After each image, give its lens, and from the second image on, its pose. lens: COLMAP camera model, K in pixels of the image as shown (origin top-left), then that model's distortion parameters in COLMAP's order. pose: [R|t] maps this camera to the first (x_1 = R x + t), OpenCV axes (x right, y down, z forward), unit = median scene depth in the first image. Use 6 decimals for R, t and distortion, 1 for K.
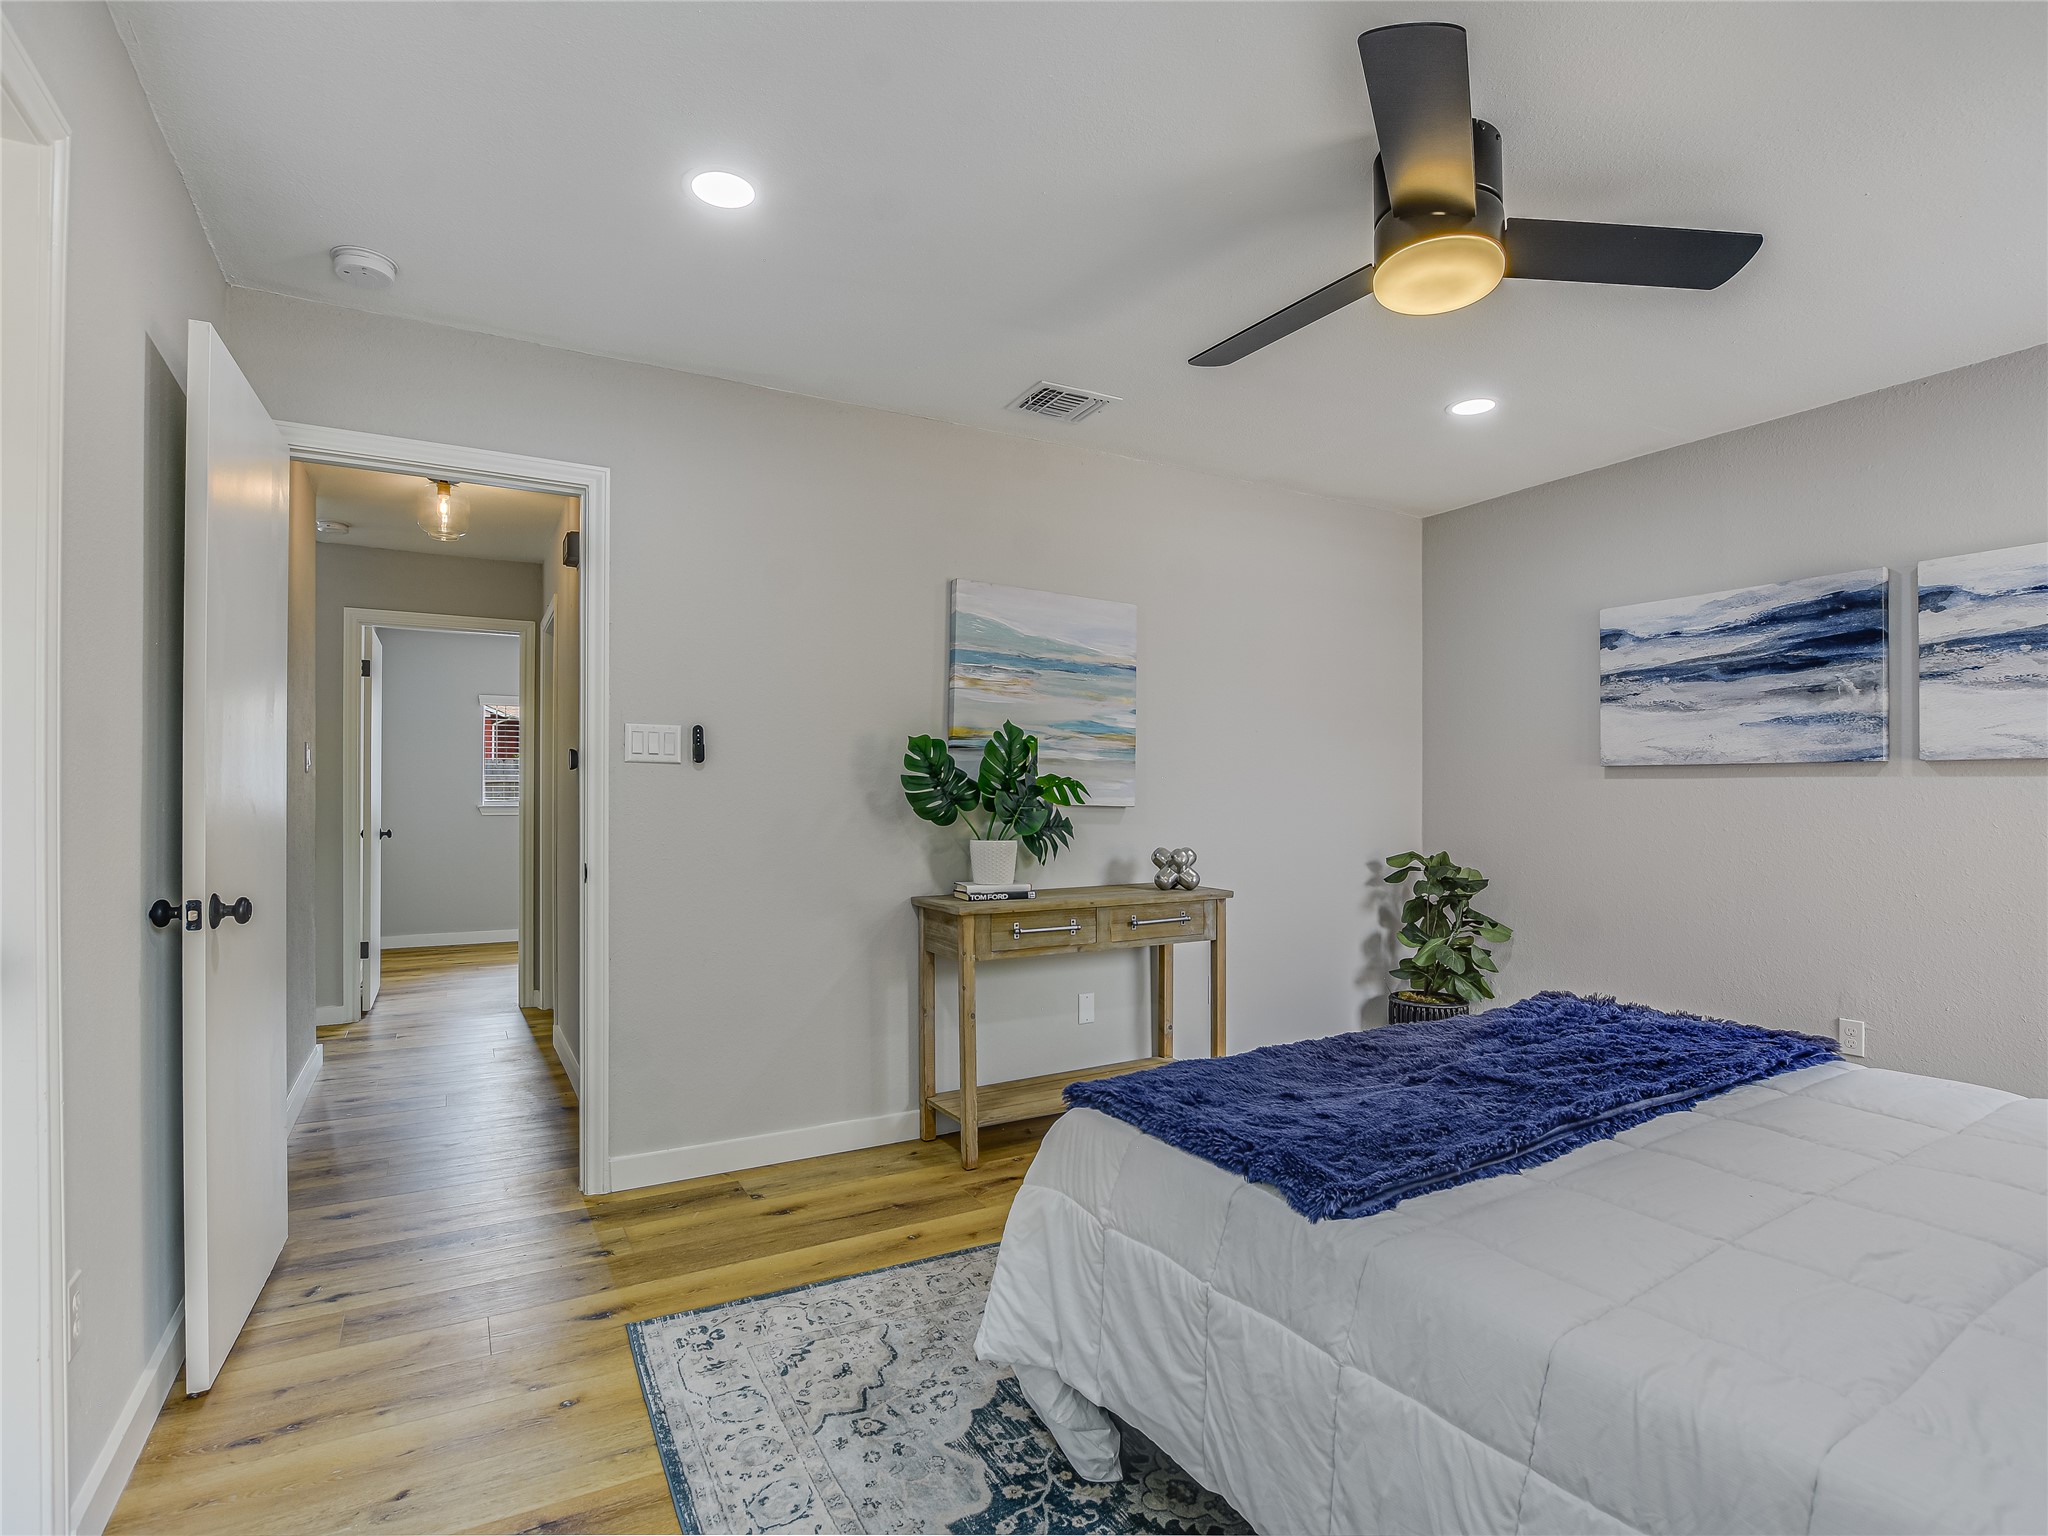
lens RADIAL K [[1031.4, 0, 1015.4], [0, 1031.4, 775.2], [0, 0, 1]] dist [0.001414, -0.000305]
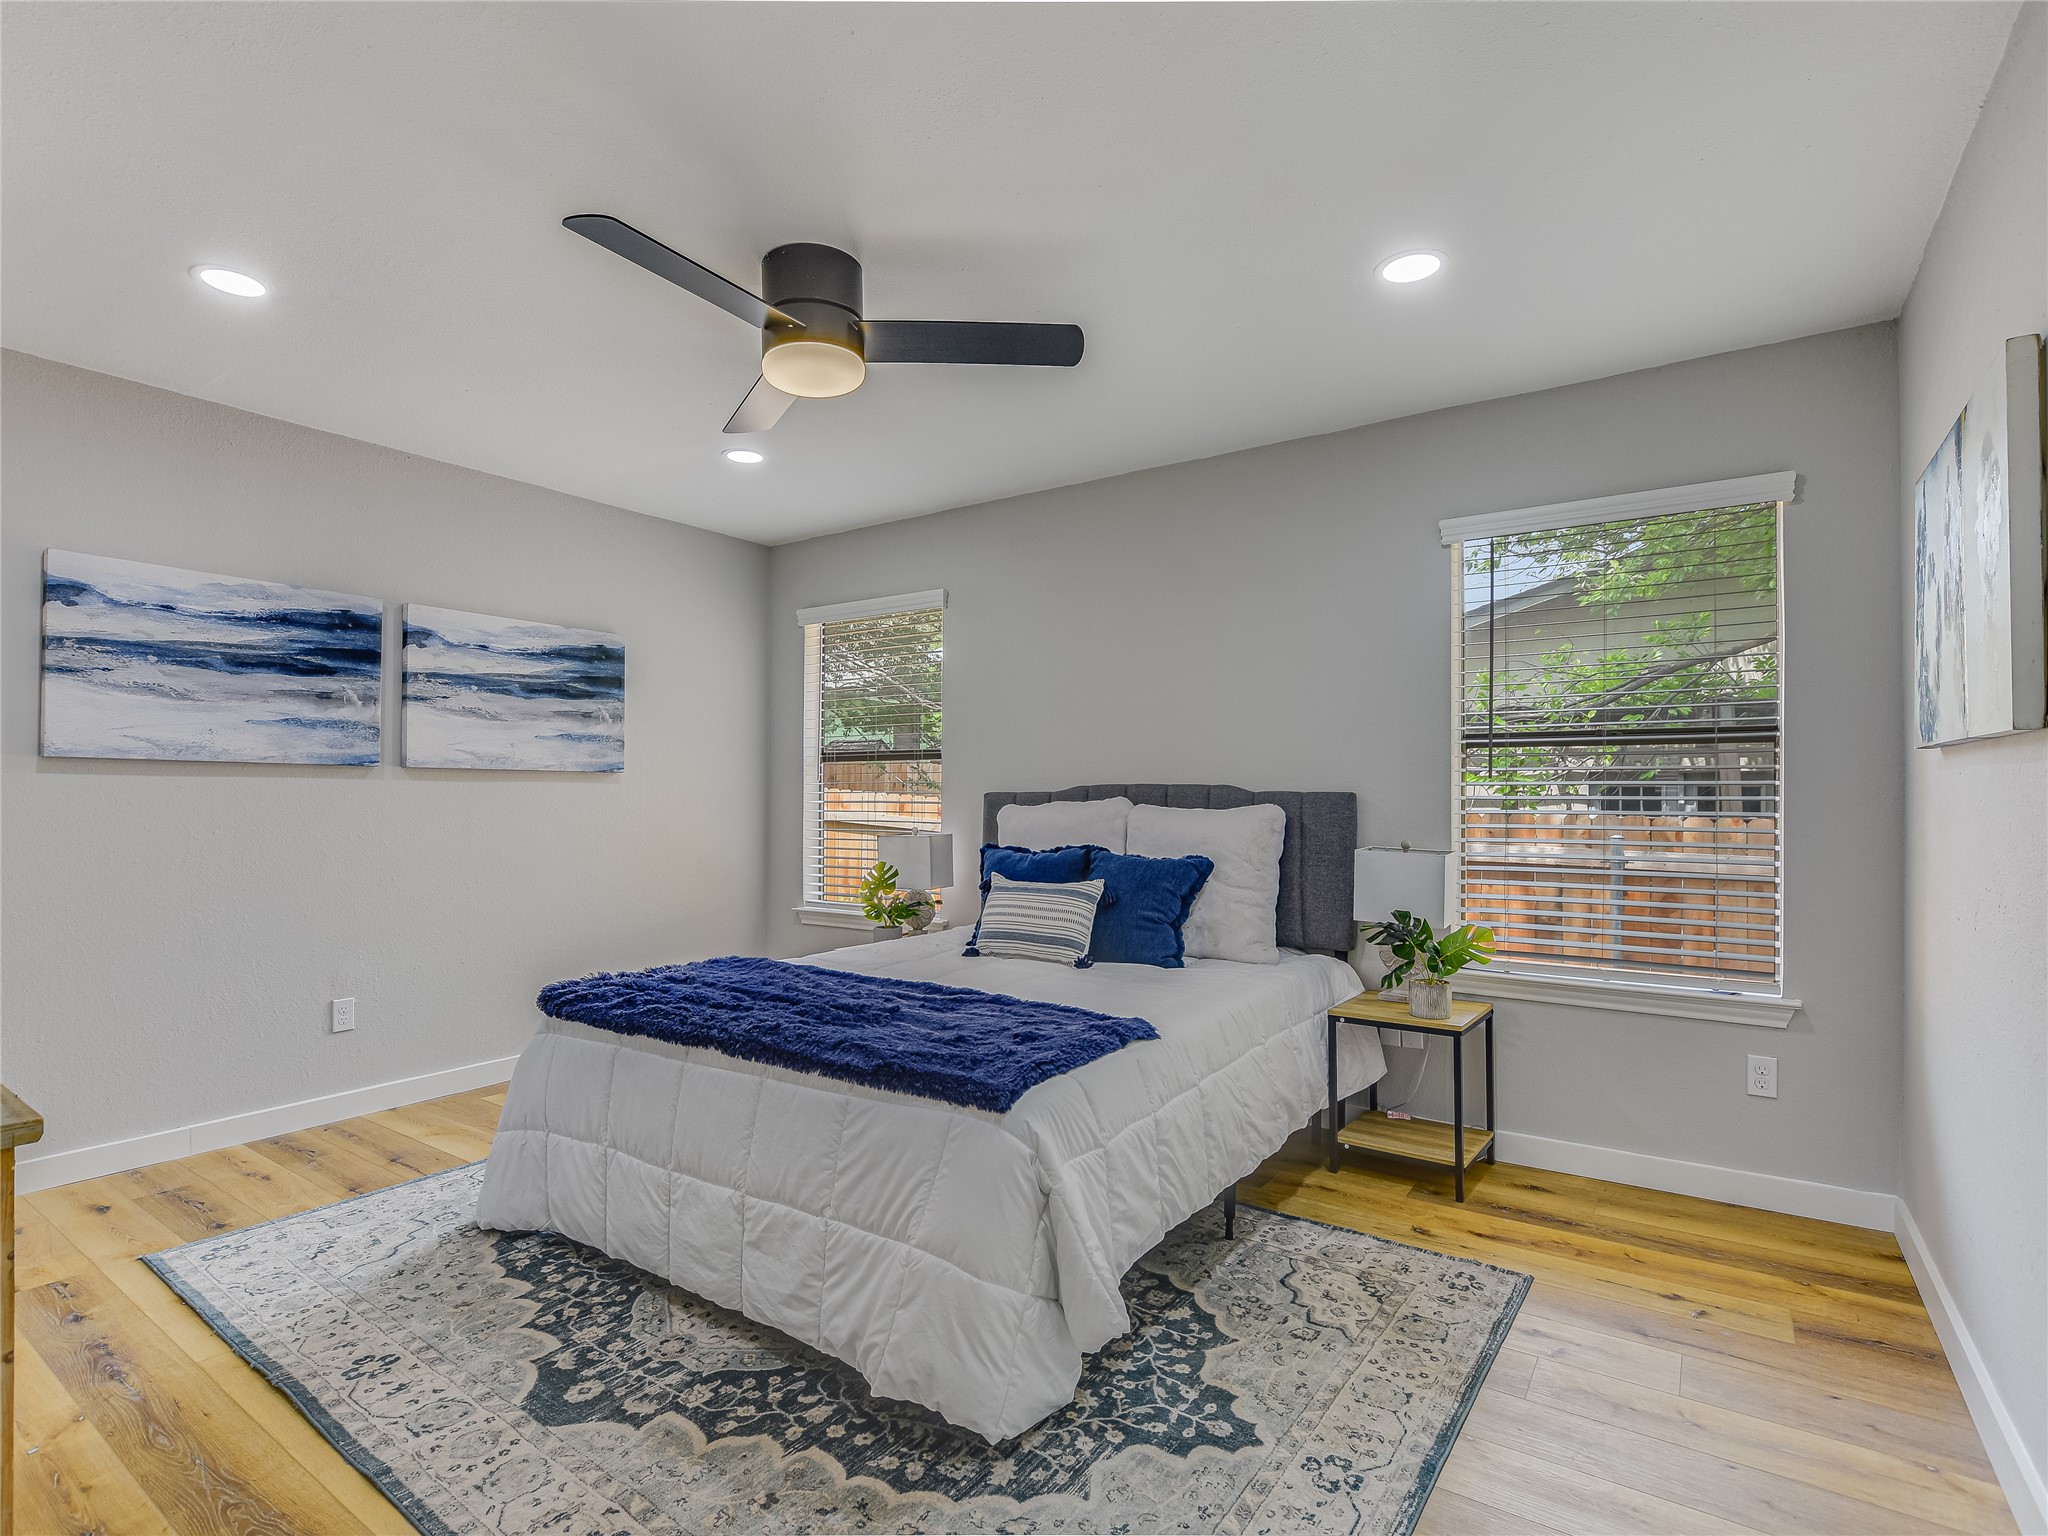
lens RADIAL K [[1031.4, 0, 1012.4], [0, 1031.4, 780.1], [0, 0, 1]] dist [0.001414, -0.000305]
pose [[-0.438614, 0.010416, 0.898615, -0.486316], [-0.019285, 0.999593, -0.021000, 0.012136], [-0.898469, -0.026541, -0.438234, 0.820937]]
